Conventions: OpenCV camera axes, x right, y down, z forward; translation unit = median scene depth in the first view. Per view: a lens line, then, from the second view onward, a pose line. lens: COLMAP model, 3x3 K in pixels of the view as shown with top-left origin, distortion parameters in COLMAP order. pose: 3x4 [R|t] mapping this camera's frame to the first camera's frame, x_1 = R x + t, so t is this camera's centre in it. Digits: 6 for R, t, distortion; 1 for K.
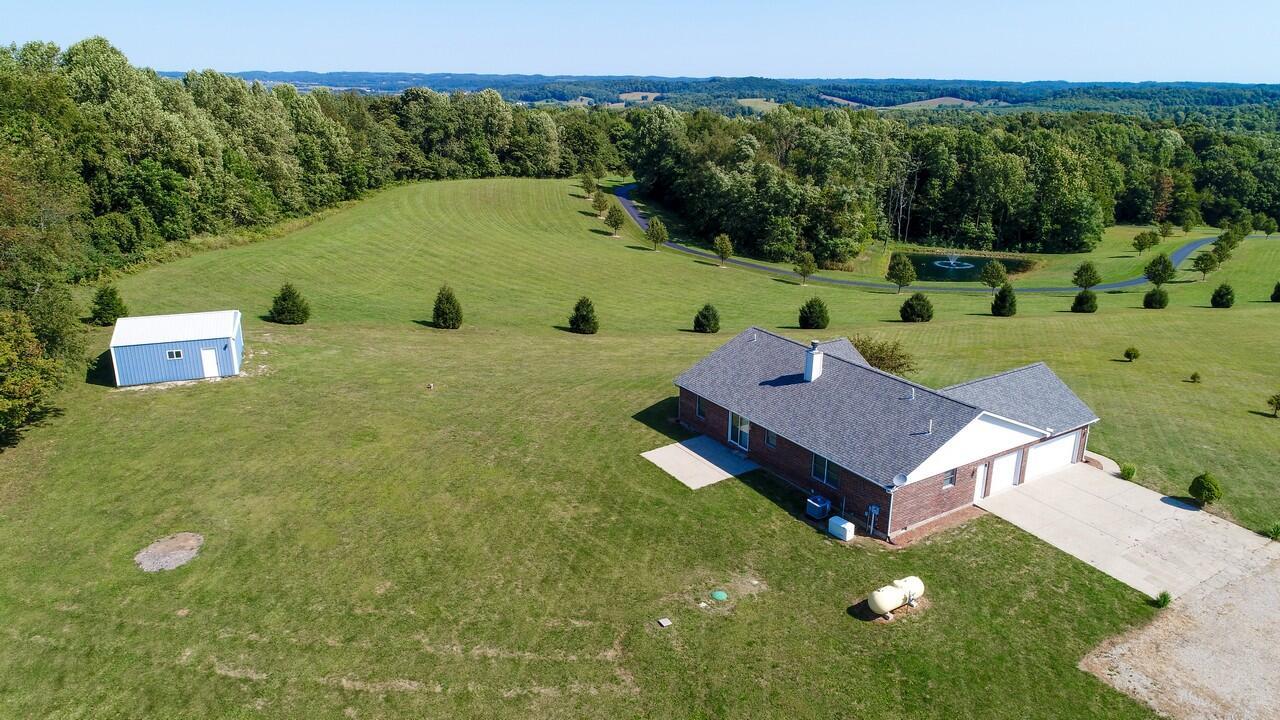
lens RADIAL K [[865.6, 0, 640.0], [0, 865.6, 360.0], [0, 0, 1]] dist [0.002383, 0.000068]
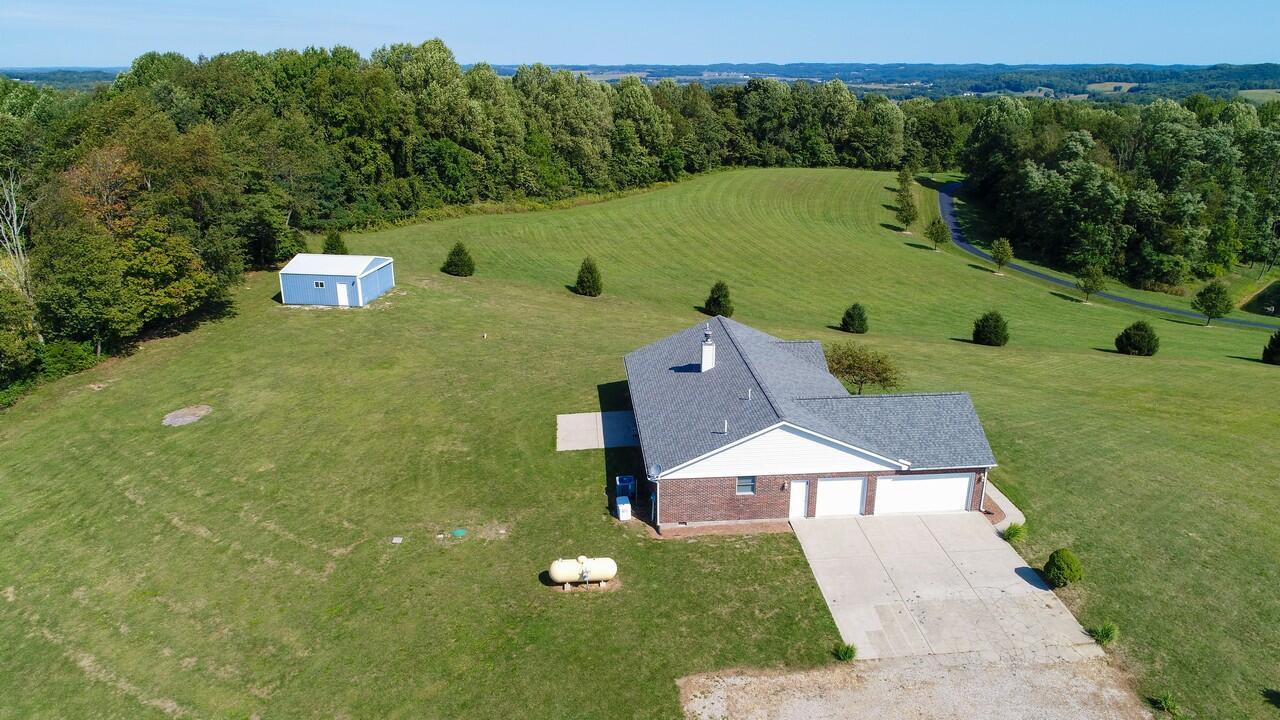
lens RADIAL K [[852.6, 0, 640.0], [0, 852.6, 360.0], [0, 0, 1]] dist [0.005605, -0.003548]
pose [[0.883120, 0.144376, -0.446379, 0.167626], [-0.137990, 0.989319, 0.046983, -0.007379], [0.448395, 0.020104, 0.893609, 0.025026]]
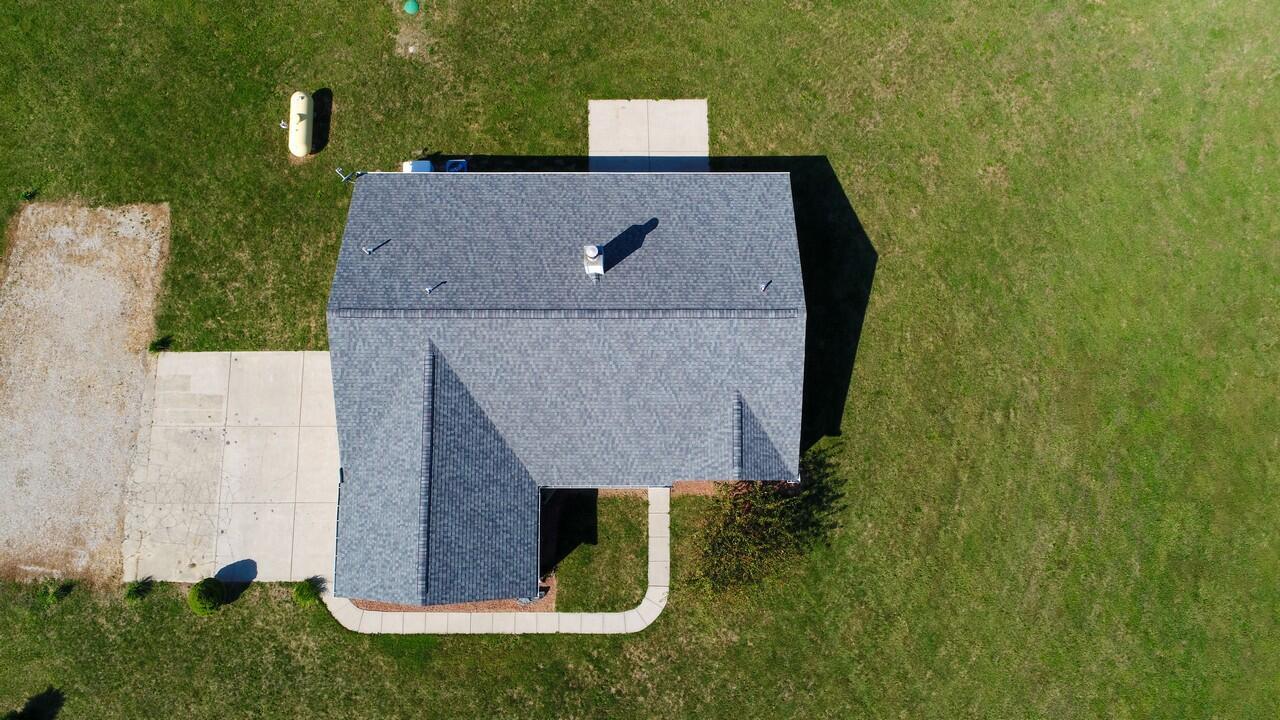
lens RADIAL K [[865.6, 0, 640.0], [0, 865.6, 360.0], [0, 0, 1]] dist [0.002383, 0.000068]
pose [[-0.542431, 0.830964, -0.123559, 0.095475], [-0.267501, -0.031419, 0.963045, -0.186286], [0.796374, 0.555438, 0.239326, 0.267294]]
